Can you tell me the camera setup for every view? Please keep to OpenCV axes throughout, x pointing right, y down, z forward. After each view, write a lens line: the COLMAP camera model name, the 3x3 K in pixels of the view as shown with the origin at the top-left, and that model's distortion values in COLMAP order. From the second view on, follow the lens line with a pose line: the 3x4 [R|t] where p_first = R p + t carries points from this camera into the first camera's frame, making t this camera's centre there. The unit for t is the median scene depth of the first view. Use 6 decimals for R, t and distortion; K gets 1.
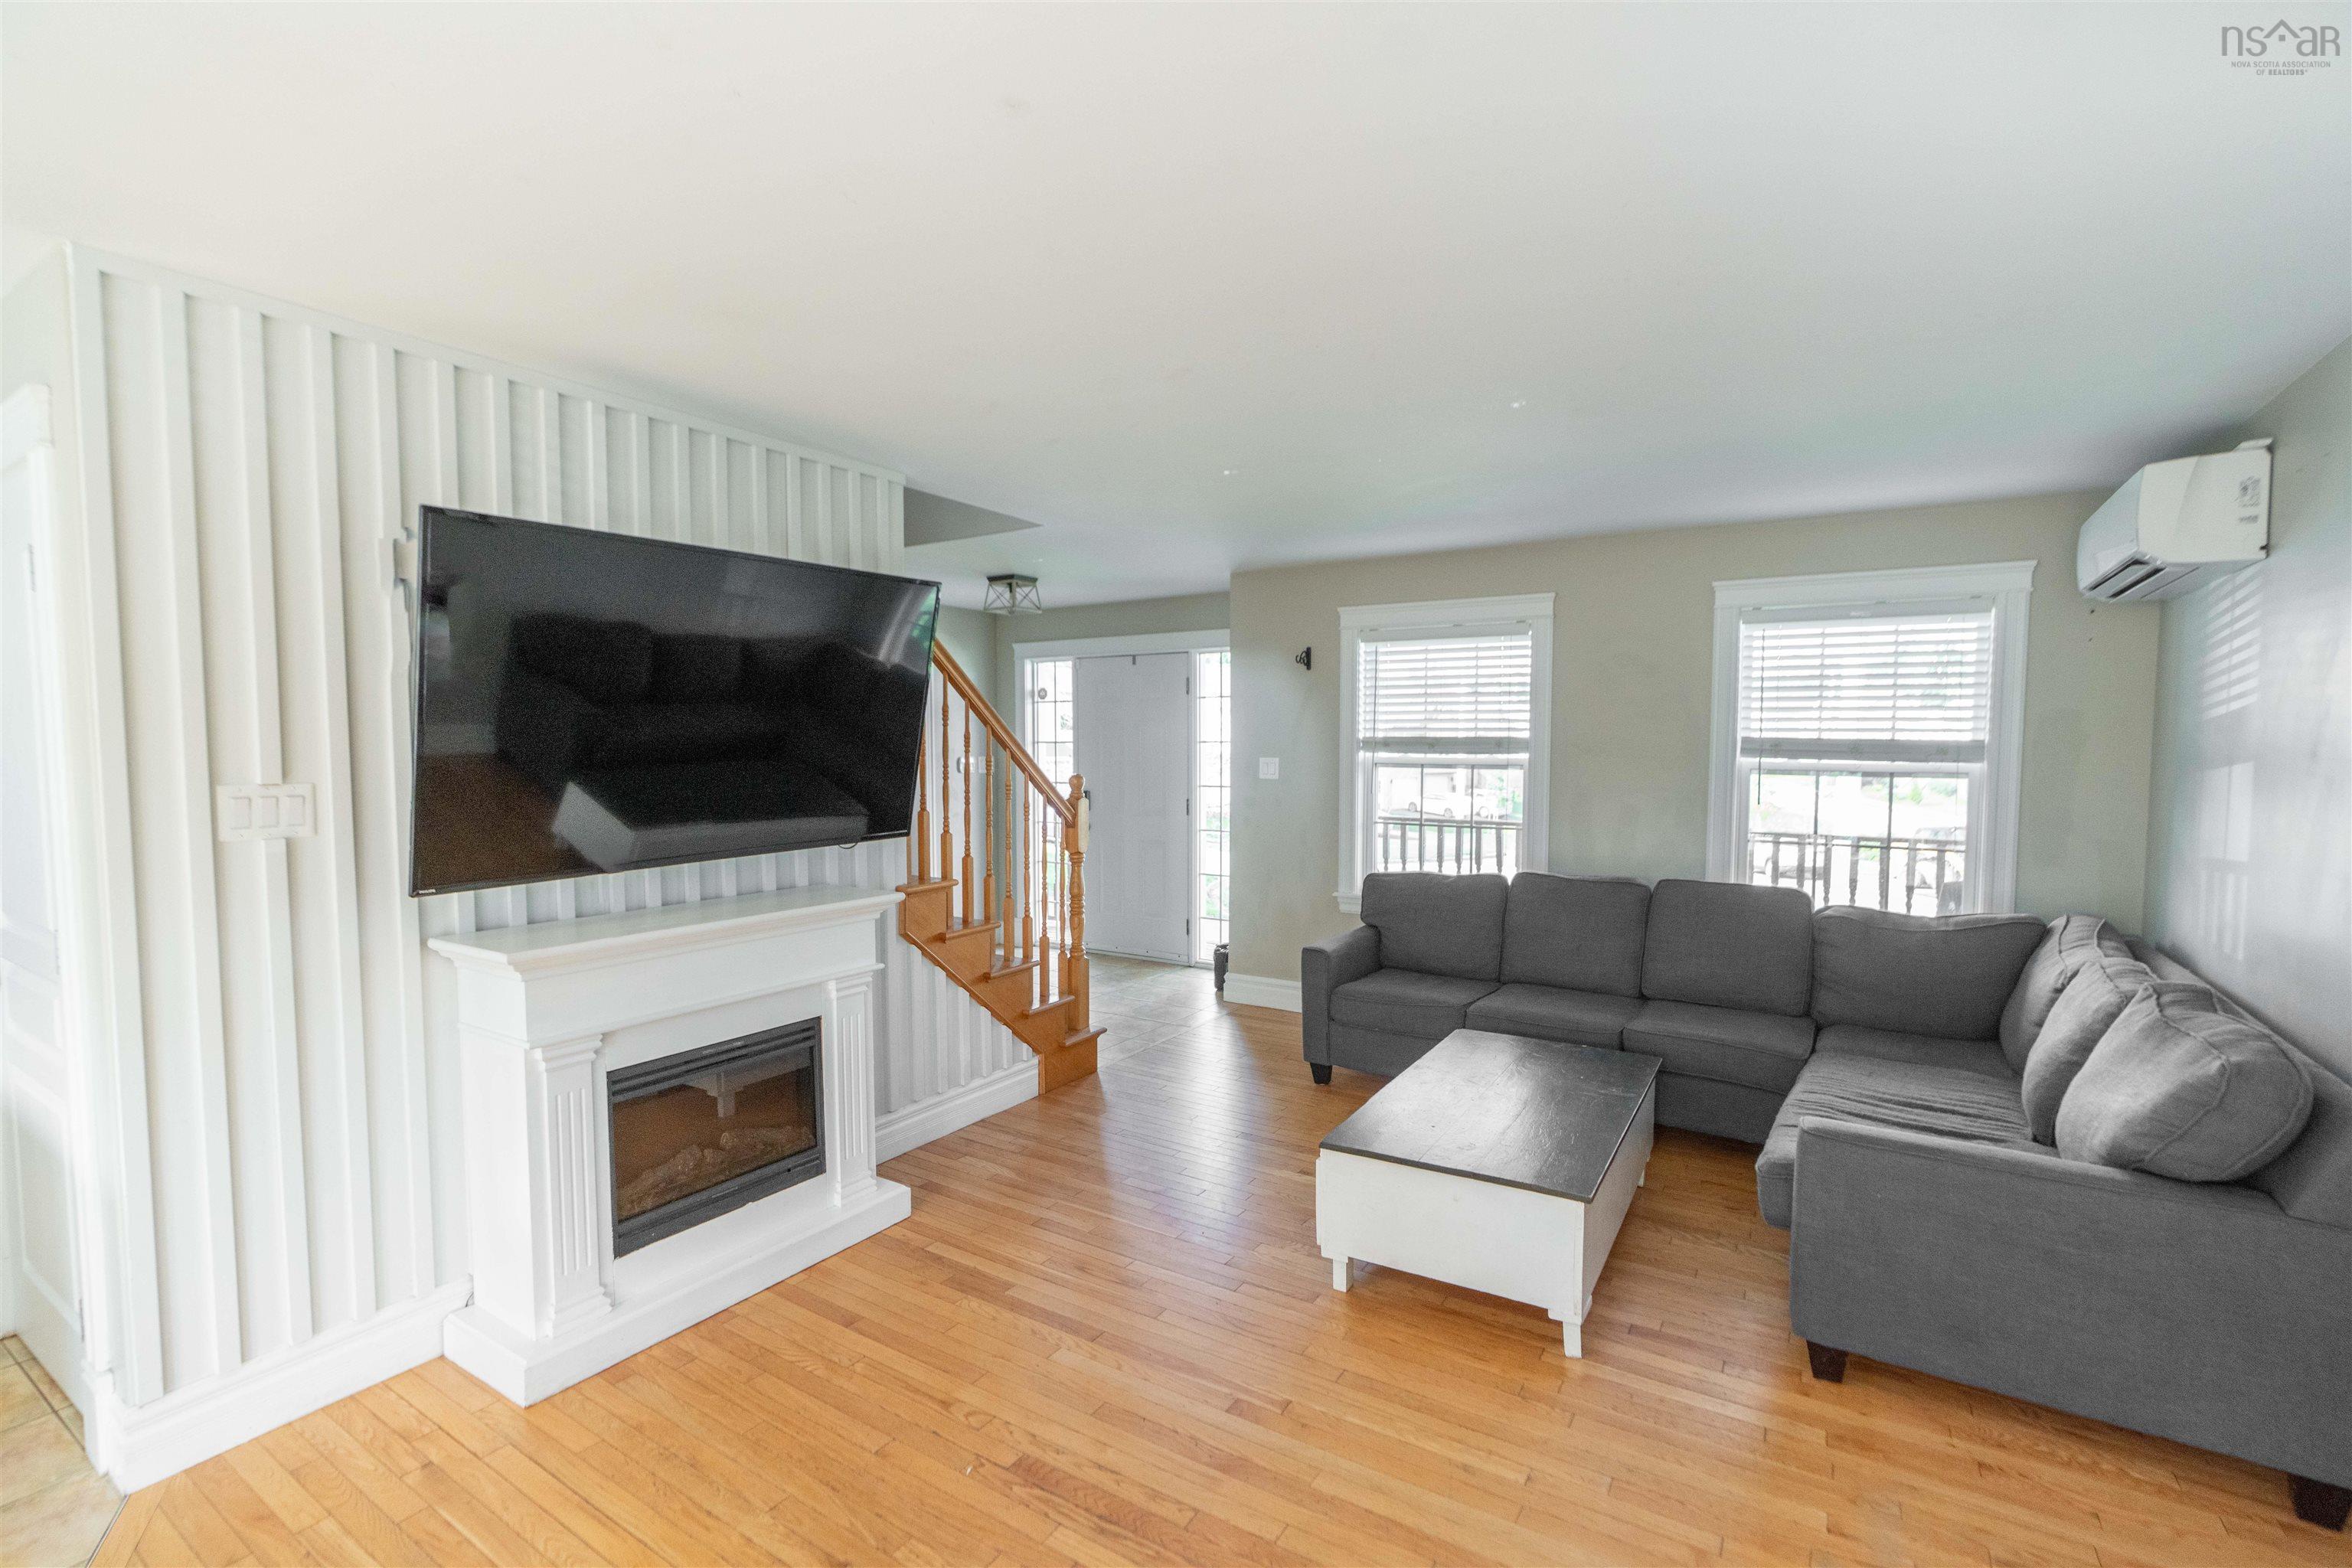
lens RADIAL K [[1088.5, 0, 1176.0], [0, 1088.5, 781.5], [0, 0, 1]] dist [-0.035466, 0.012389]
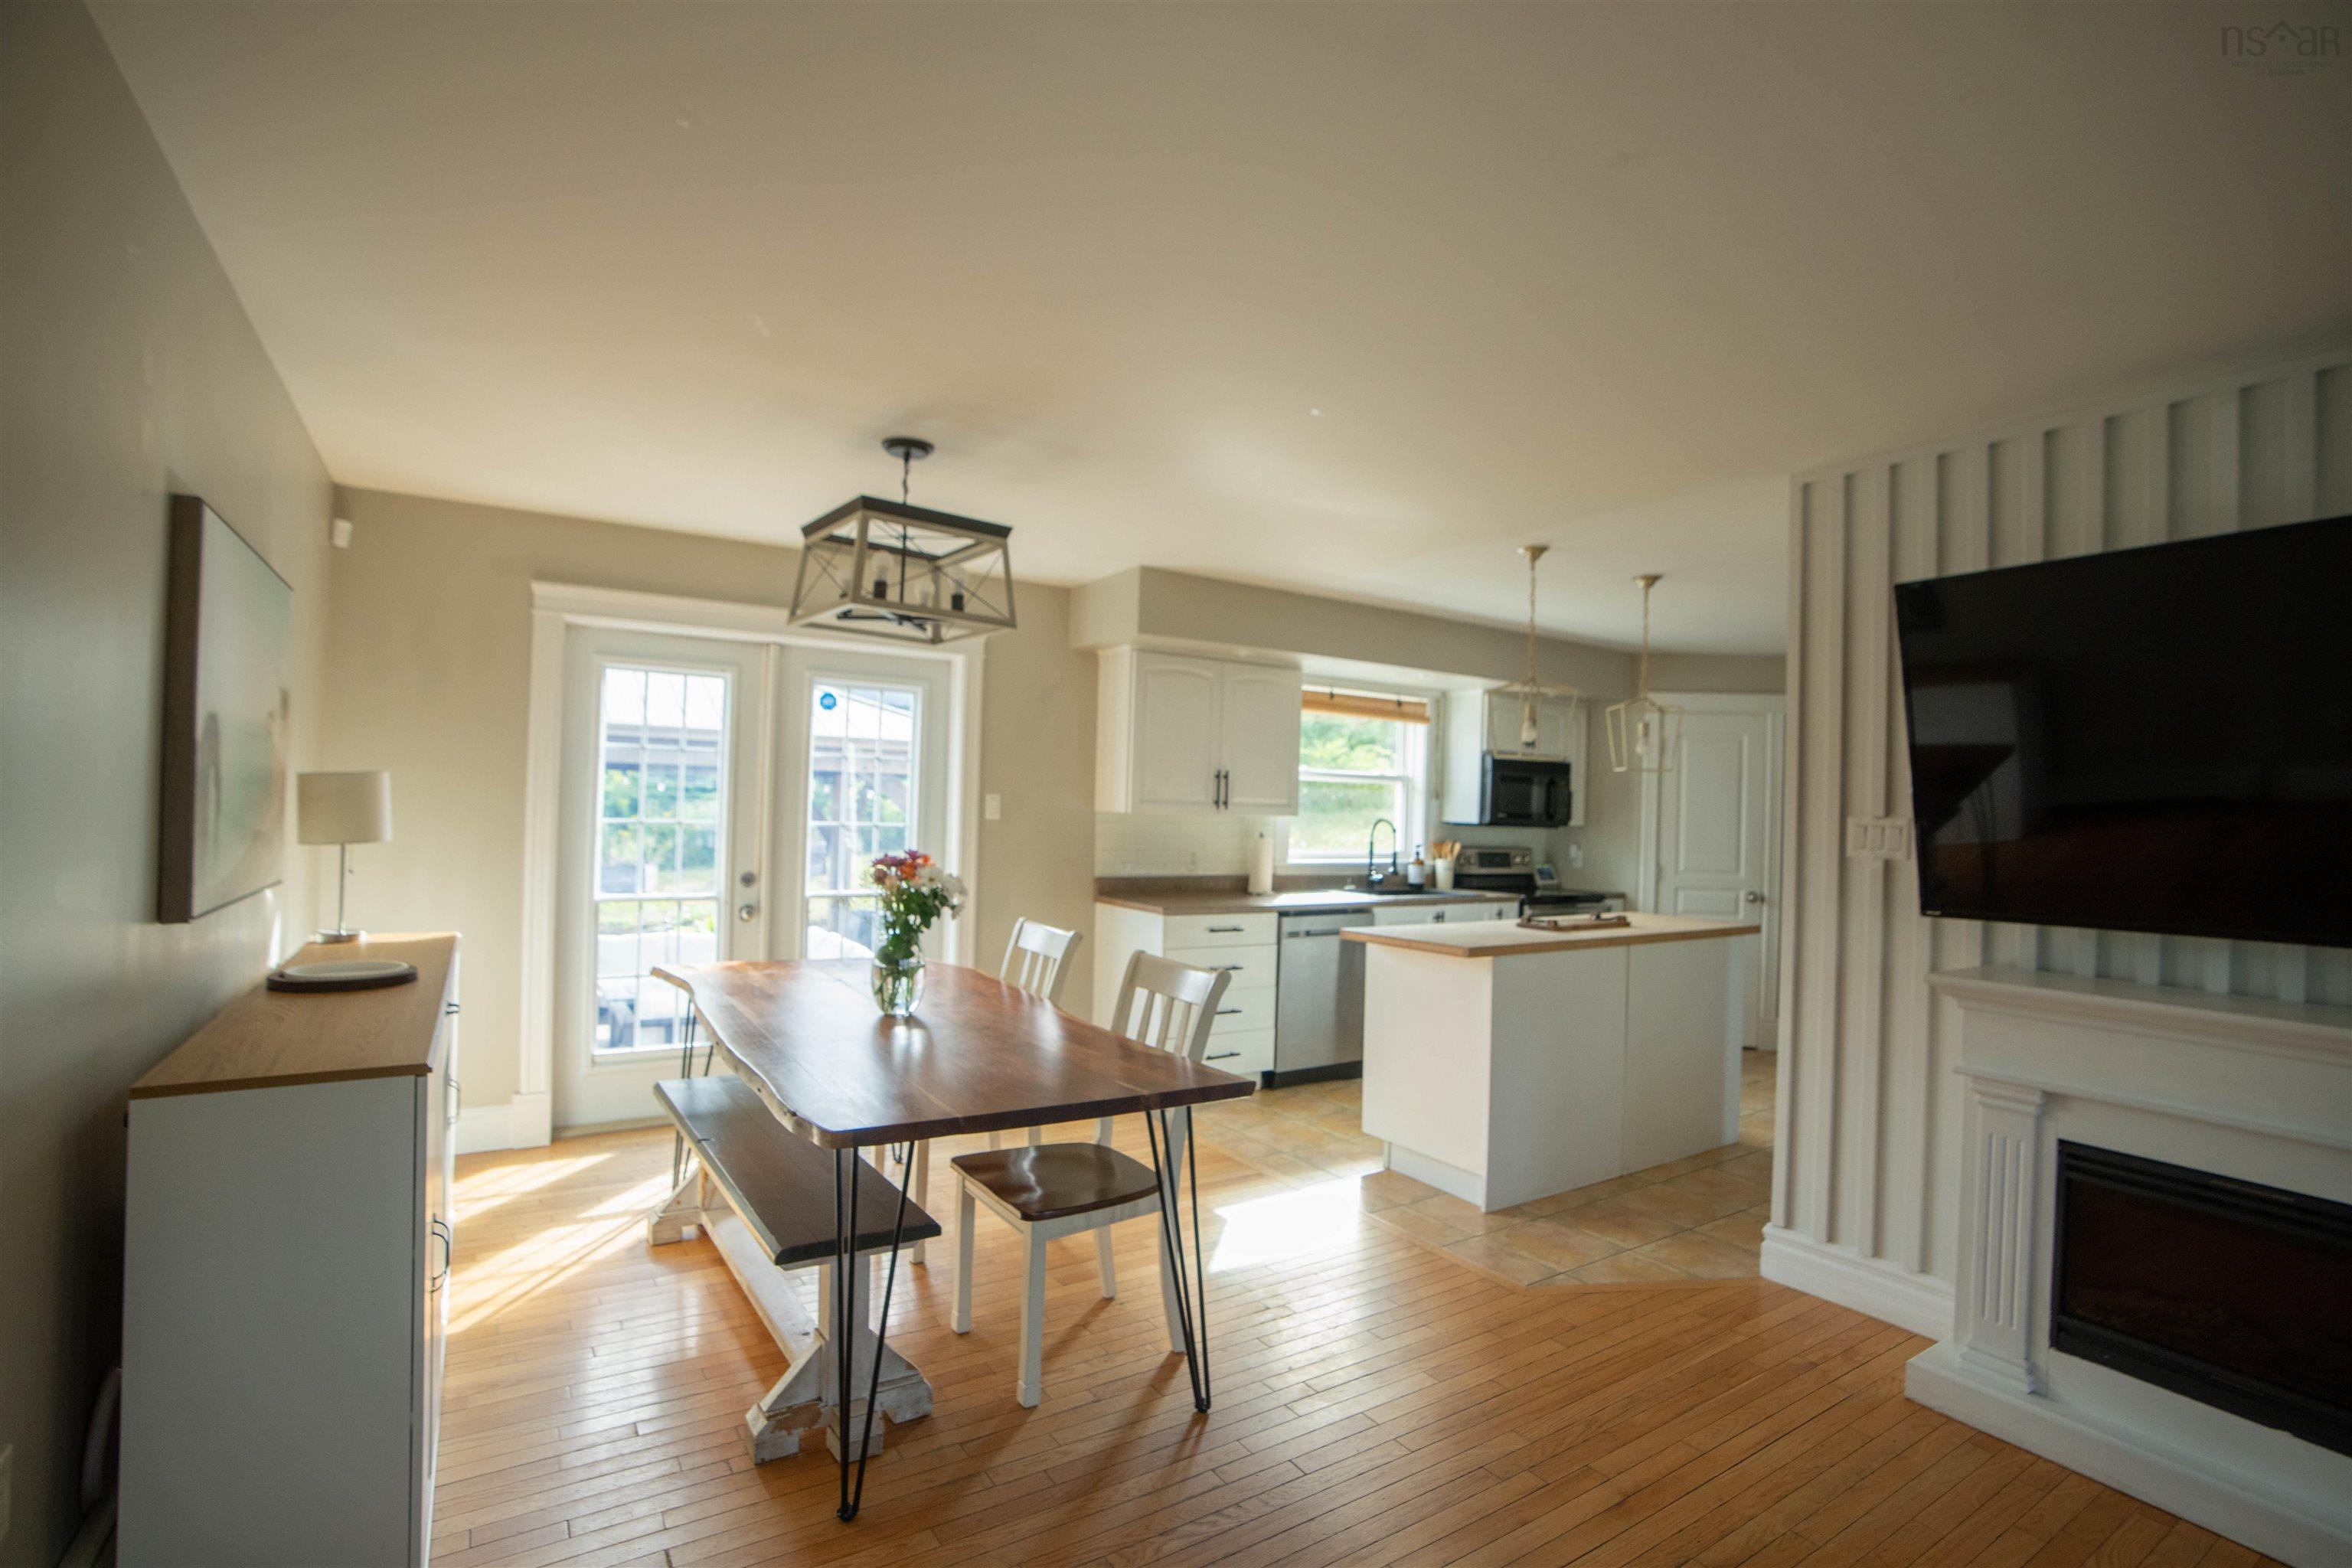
lens RADIAL K [[1070.1, 0, 1185.3], [0, 1070.1, 805.2], [0, 0, 1]] dist [-0.025688, 0.000038]
pose [[-0.425359, -0.012874, -0.904933, 0.602679], [-0.068535, 0.997486, 0.018024, 0.020104], [0.902426, 0.069687, -0.425172, 0.687453]]
